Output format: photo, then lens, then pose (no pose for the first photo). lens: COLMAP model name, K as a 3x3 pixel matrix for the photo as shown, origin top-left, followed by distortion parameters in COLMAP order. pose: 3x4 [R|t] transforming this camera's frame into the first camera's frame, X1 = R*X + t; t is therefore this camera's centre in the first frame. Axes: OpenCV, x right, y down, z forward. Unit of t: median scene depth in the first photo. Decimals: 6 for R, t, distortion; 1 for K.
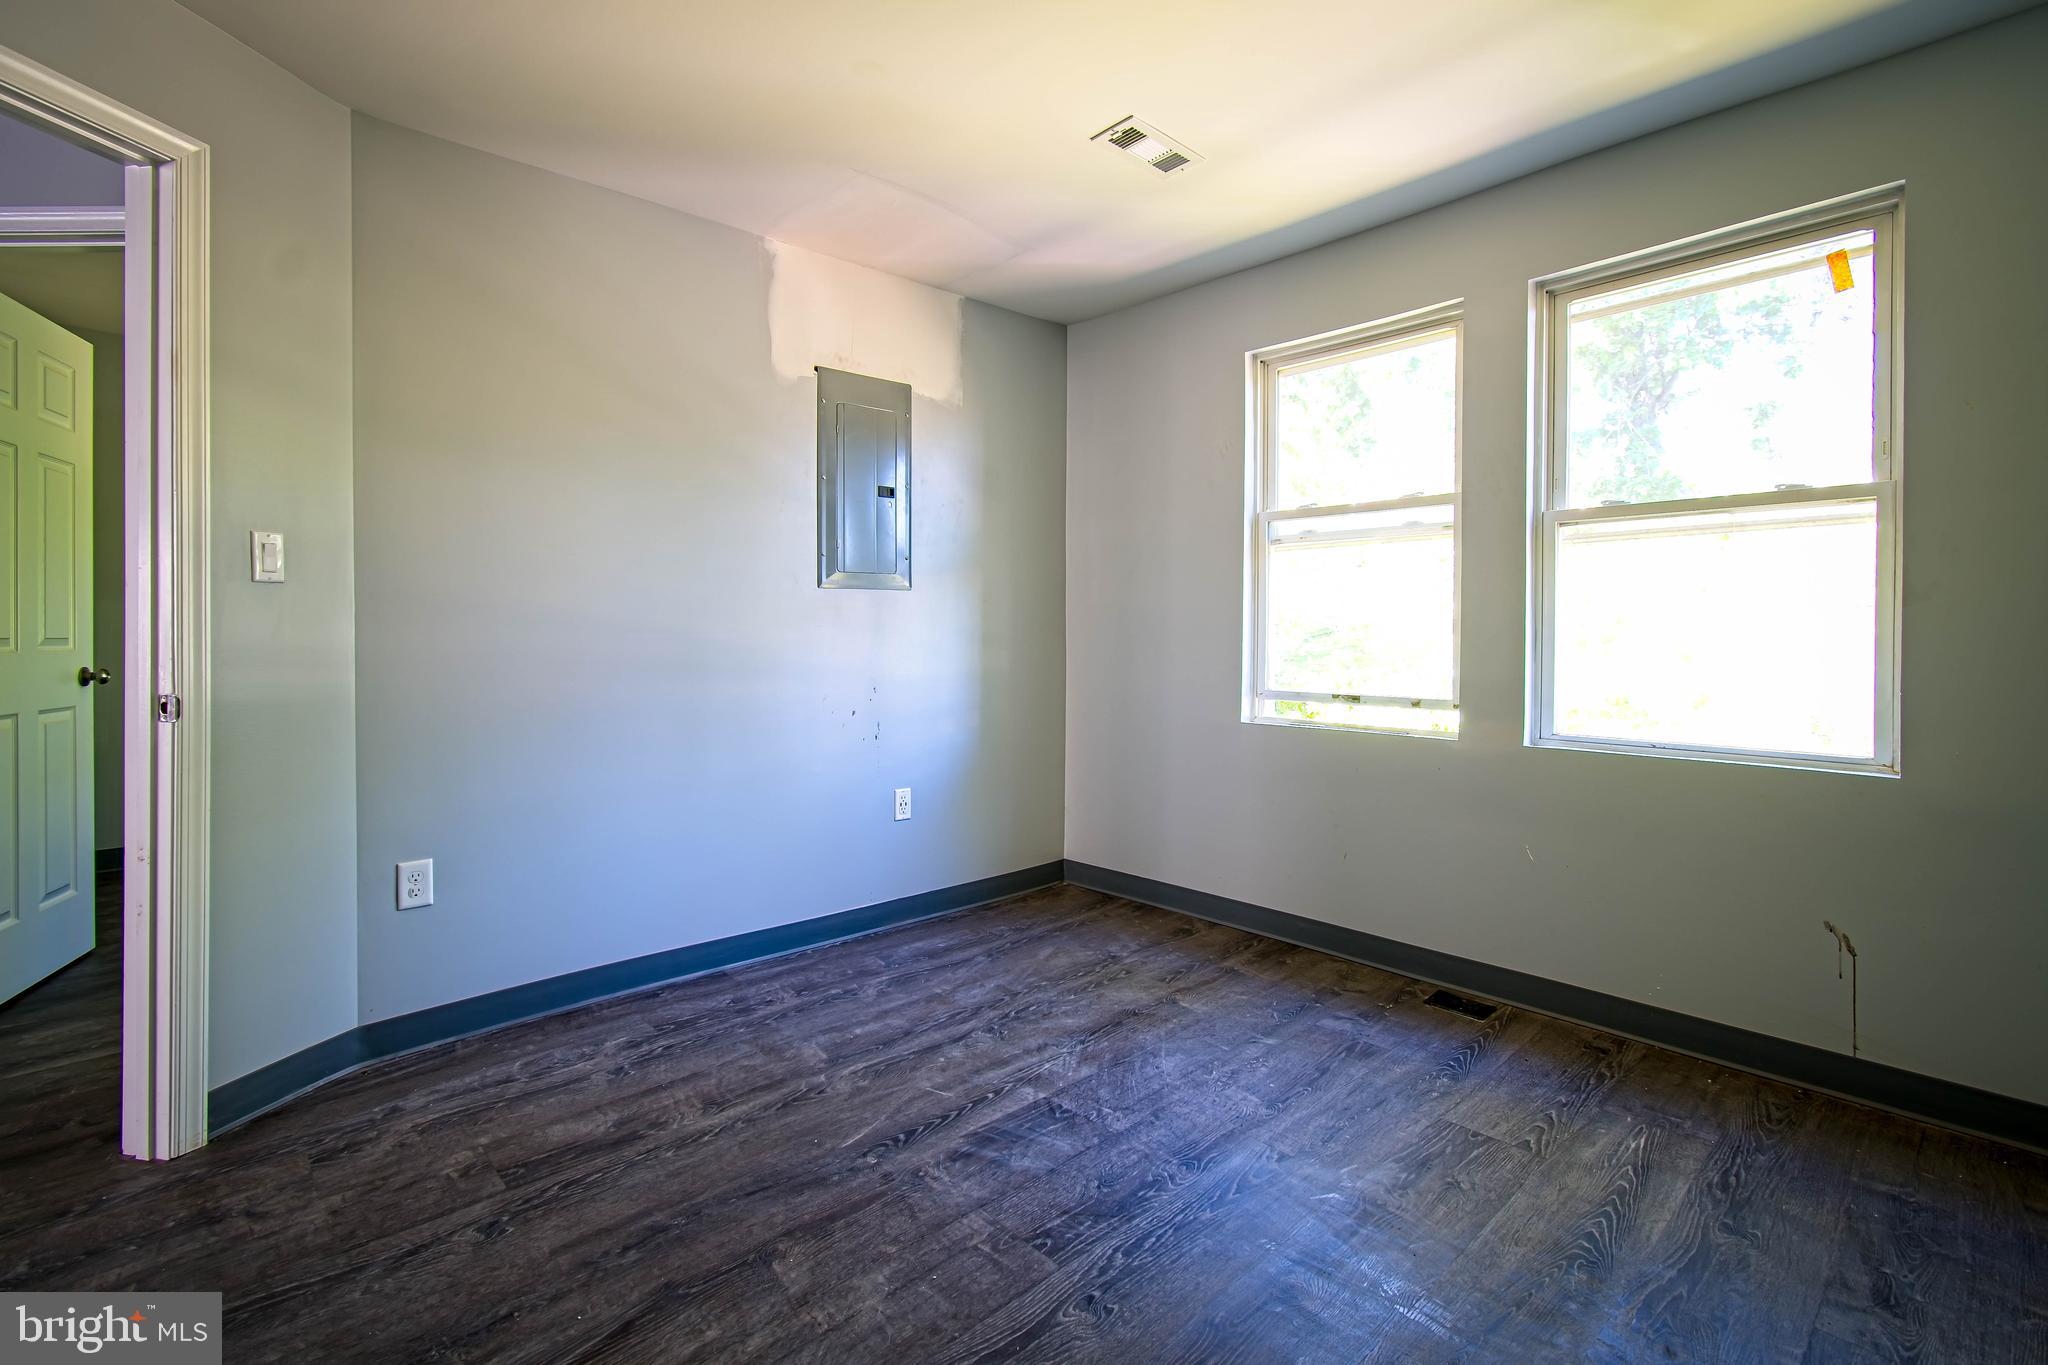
lens RADIAL K [[909.1, 0, 1010.2], [0, 909.1, 633.2], [0, 0, 1]] dist [-0.017645, 0.007544]
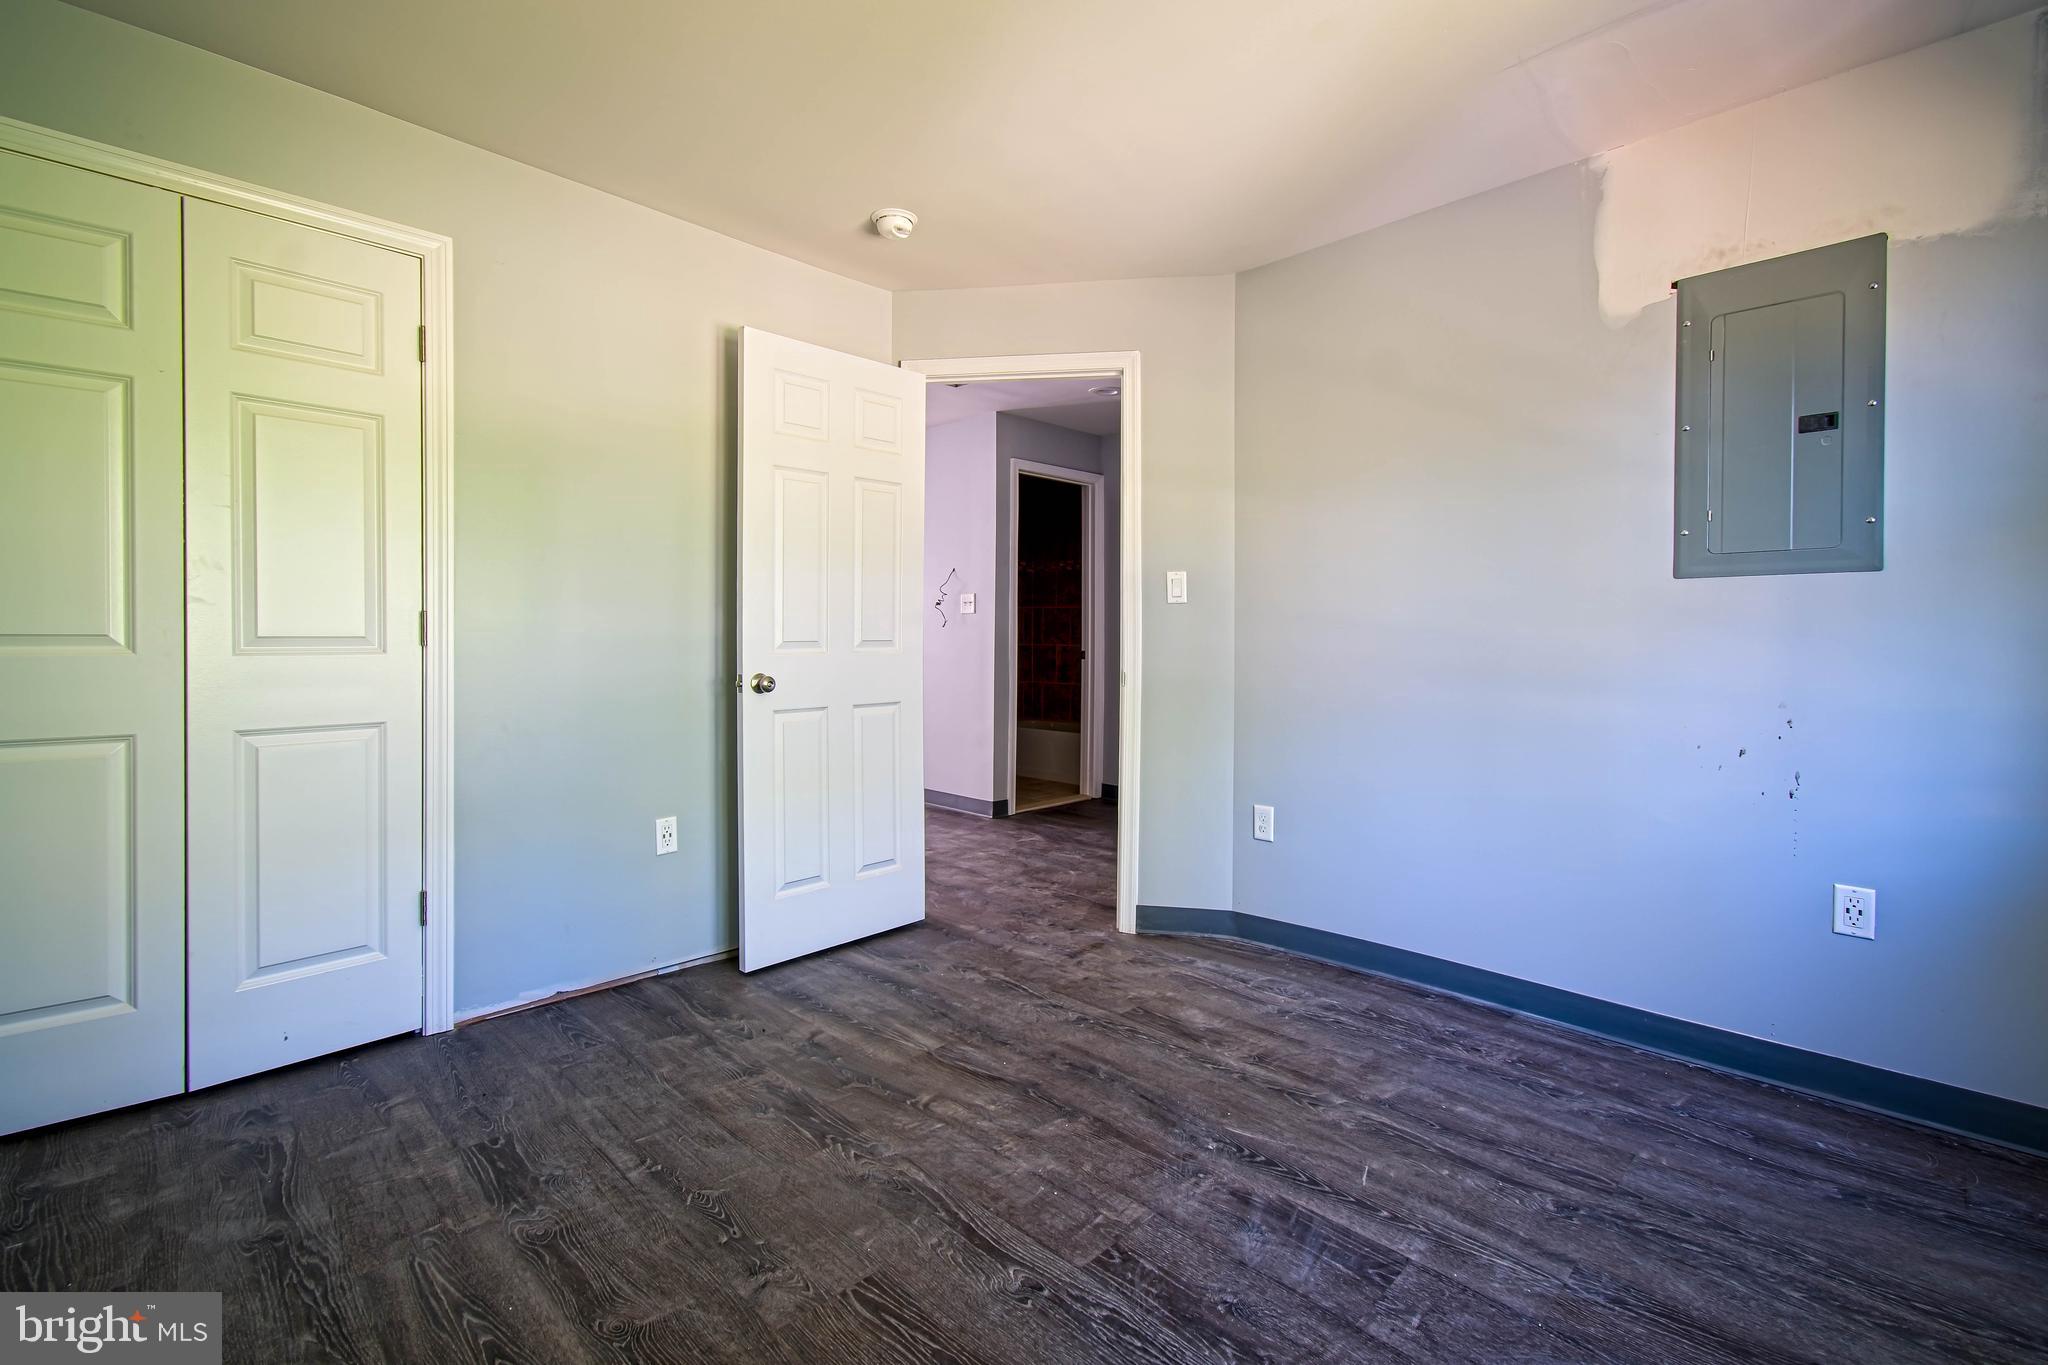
lens RADIAL K [[909.1, 0, 1029.0], [0, 909.1, 659.3], [0, 0, 1]] dist [-0.017645, 0.007544]
pose [[0.055243, 0.025310, -0.998152, 0.694405], [-0.007259, 0.999662, 0.024946, 0.001446], [0.998447, 0.005867, 0.055408, 0.593001]]
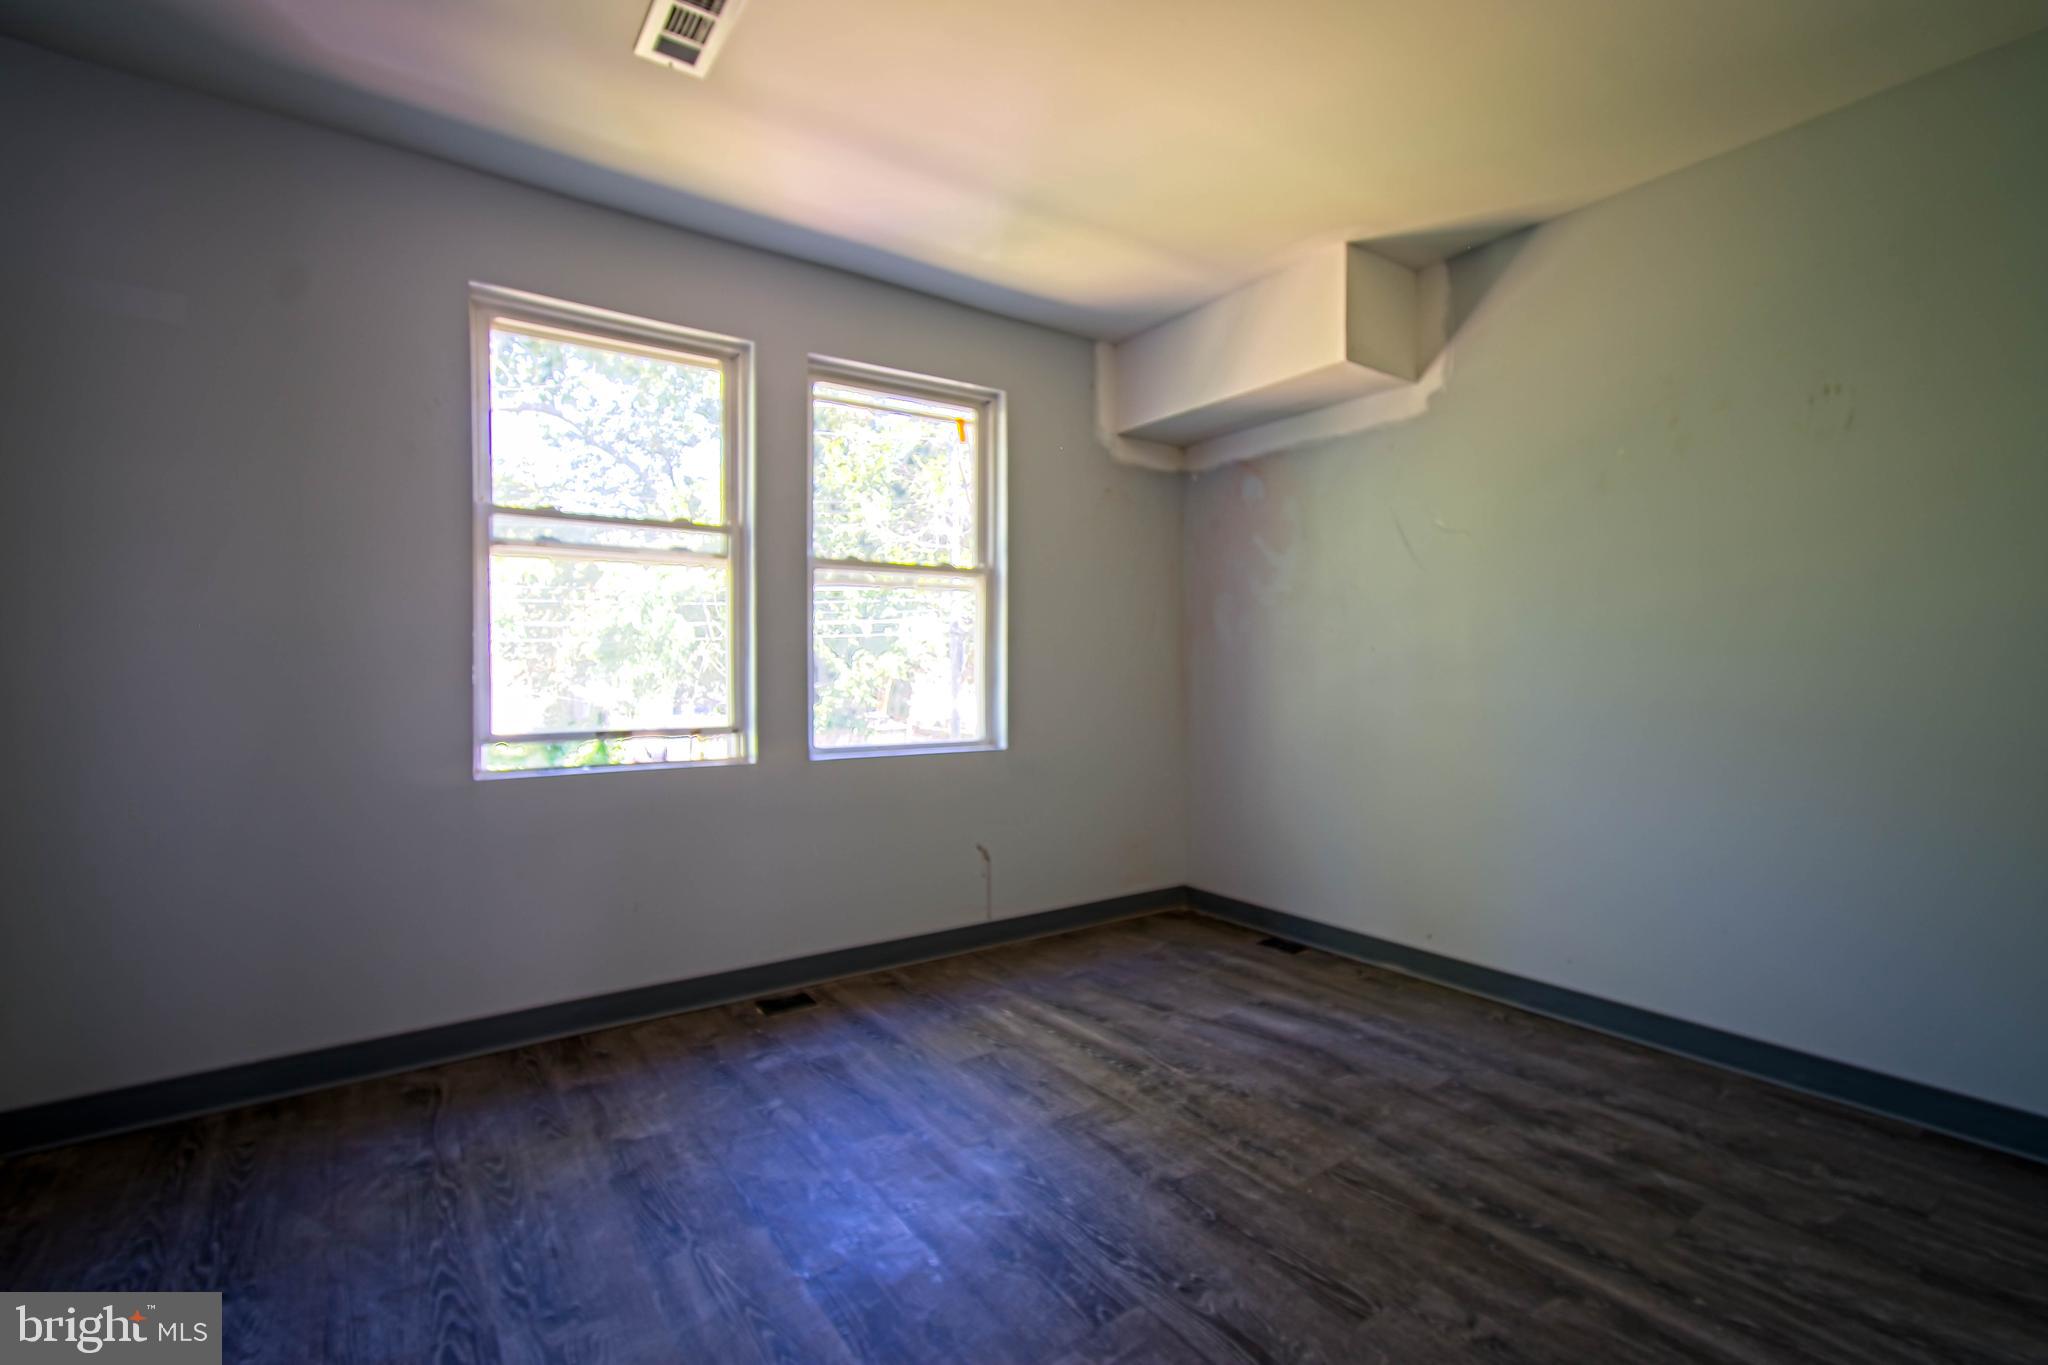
lens RADIAL K [[909.1, 0, 1013.3], [0, 909.1, 673.8], [0, 0, 1]] dist [-0.017645, 0.007544]
pose [[0.125314, -0.011040, 0.992056, -0.619800], [0.001743, 0.999939, 0.010907, 0.005892], [-0.992116, 0.000363, 0.125326, 0.680011]]
